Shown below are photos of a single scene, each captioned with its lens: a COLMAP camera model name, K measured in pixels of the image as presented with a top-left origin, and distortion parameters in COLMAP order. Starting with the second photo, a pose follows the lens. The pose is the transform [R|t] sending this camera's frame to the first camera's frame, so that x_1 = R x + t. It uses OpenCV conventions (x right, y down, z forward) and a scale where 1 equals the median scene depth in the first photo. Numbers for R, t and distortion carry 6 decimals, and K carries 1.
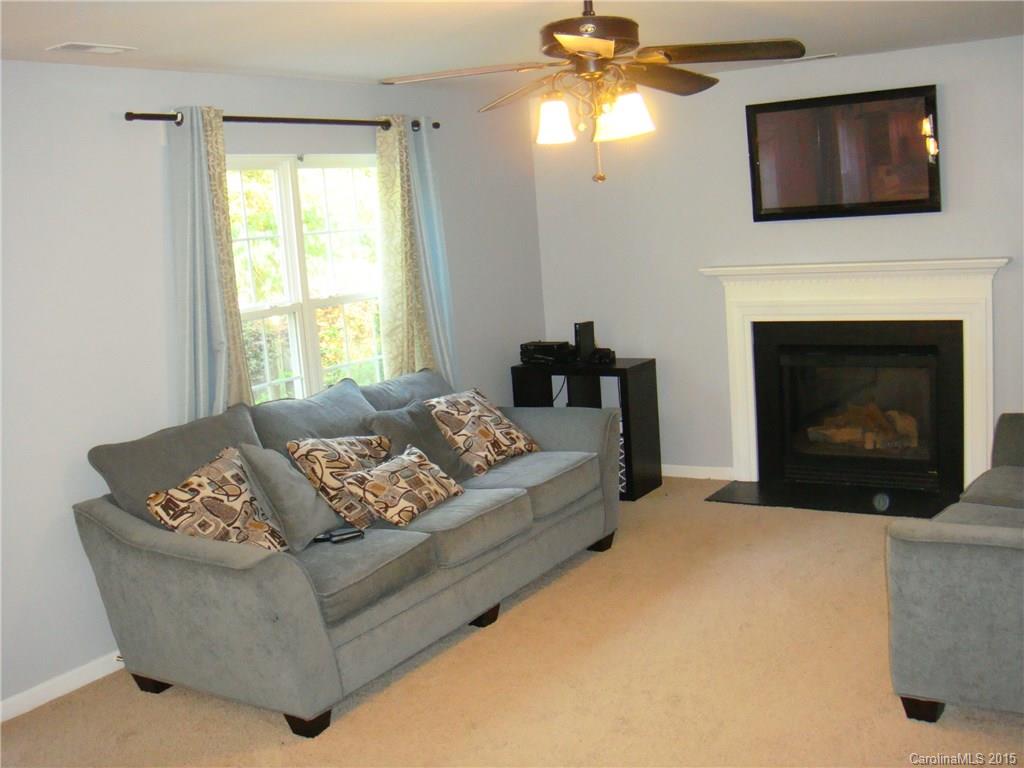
lens RADIAL K [[1070.7, 0, 511.4], [0, 1070.7, 382.8], [0, 0, 1]] dist [-0.135830, 0.000000]
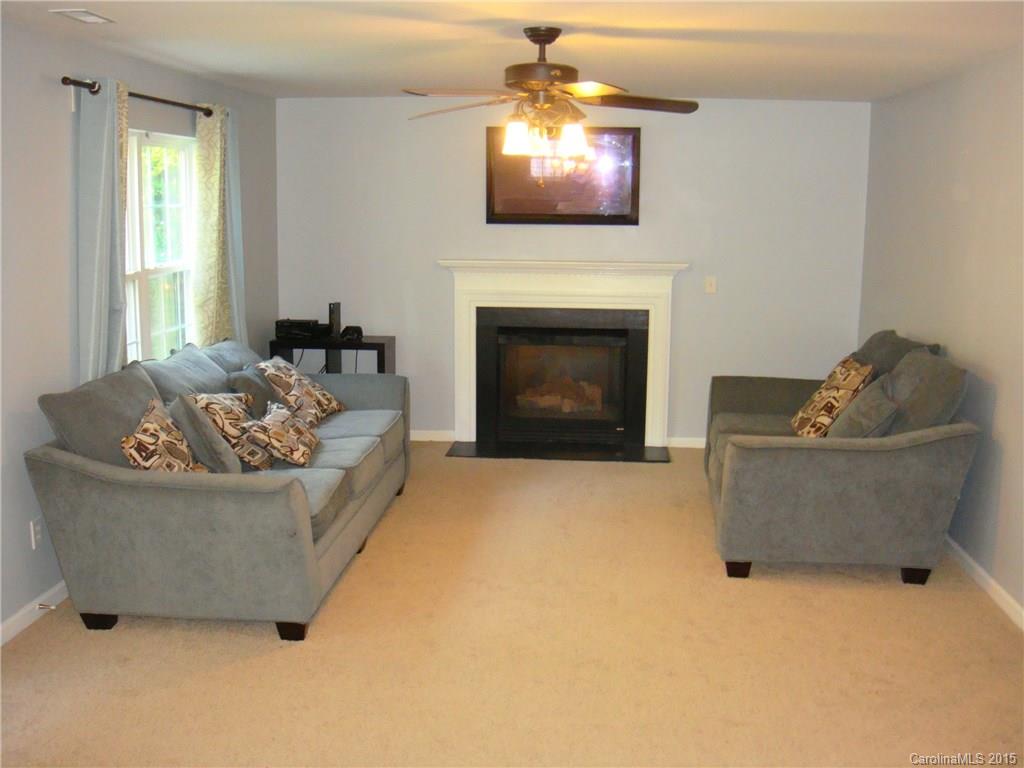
lens RADIAL K [[1070.7, 0, 515.0], [0, 1070.7, 385.8], [0, 0, 1]] dist [-0.135830, 0.000000]
pose [[0.877212, 0.003208, 0.480093, -0.382398], [-0.002937, 0.999995, -0.001316, 0.040034], [-0.480095, -0.000256, 0.877216, -0.098533]]
